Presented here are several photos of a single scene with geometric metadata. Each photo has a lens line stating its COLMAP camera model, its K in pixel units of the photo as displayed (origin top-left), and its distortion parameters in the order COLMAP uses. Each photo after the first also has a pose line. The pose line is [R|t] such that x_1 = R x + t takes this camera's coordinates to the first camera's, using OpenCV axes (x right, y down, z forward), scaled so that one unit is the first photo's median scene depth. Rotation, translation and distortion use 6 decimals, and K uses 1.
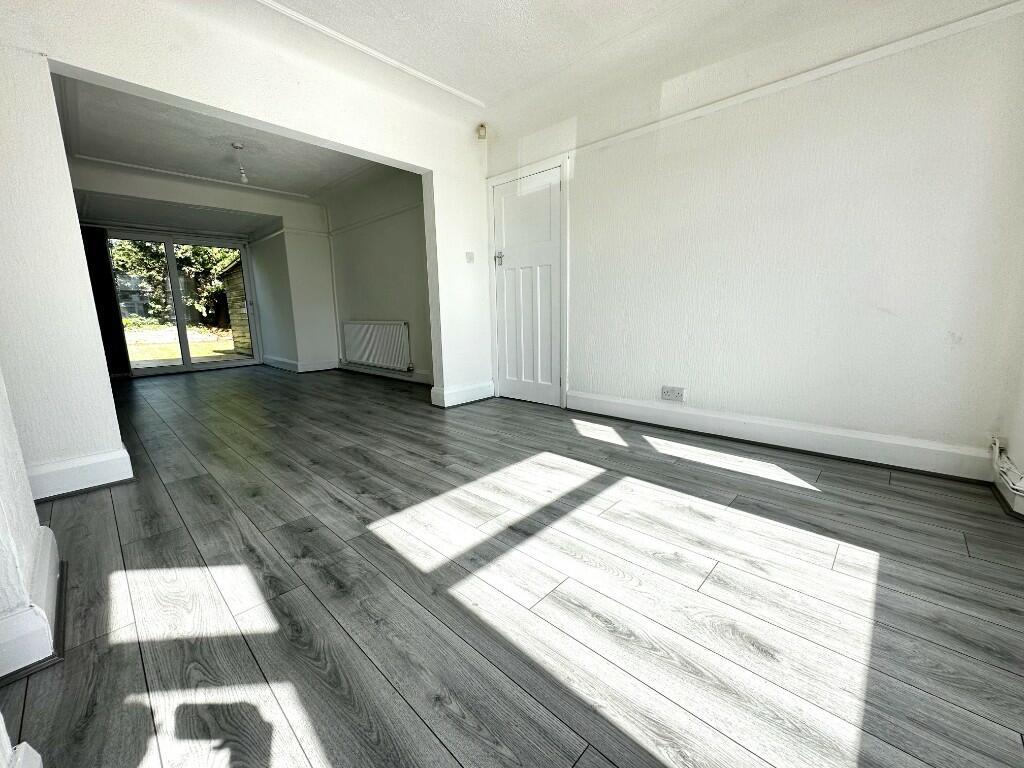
lens RADIAL K [[407.7, 0, 514.2], [0, 407.7, 382.4], [0, 0, 1]] dist [0.001298, 0.000033]
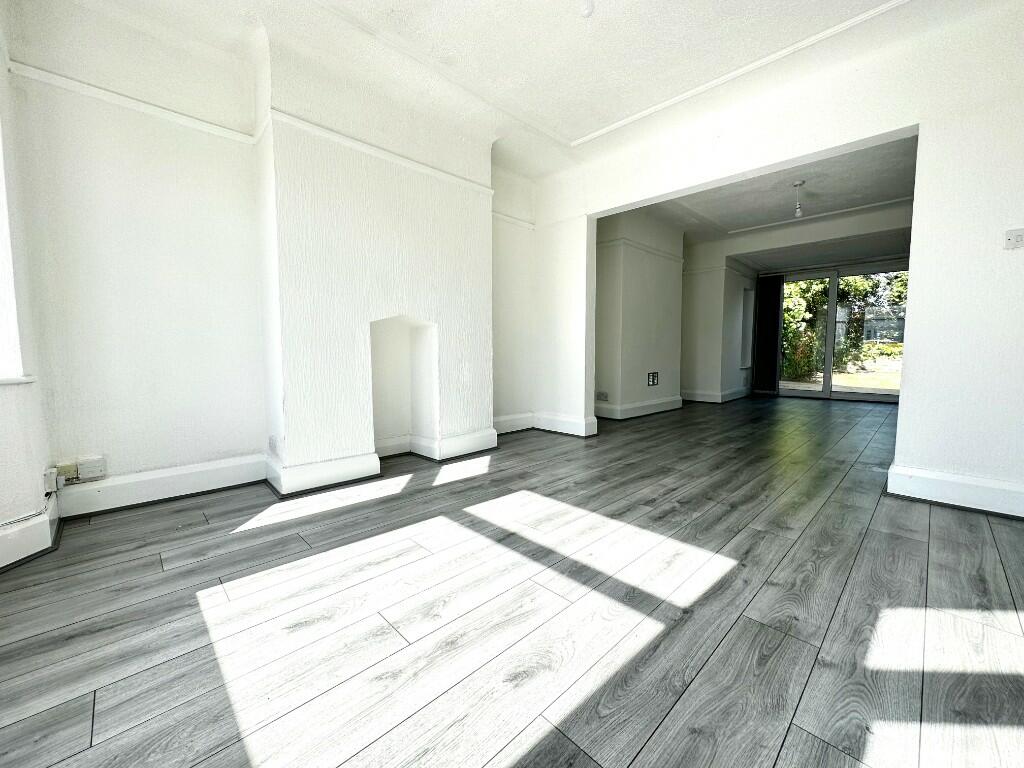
lens RADIAL K [[407.7, 0, 514.2], [0, 407.7, 382.4], [0, 0, 1]] dist [0.001298, 0.000033]
pose [[-0.044426, 0.097569, -0.994237, 0.877369], [-0.167912, 0.980332, 0.103708, -0.138918], [0.984800, 0.171551, -0.027169, 0.792822]]
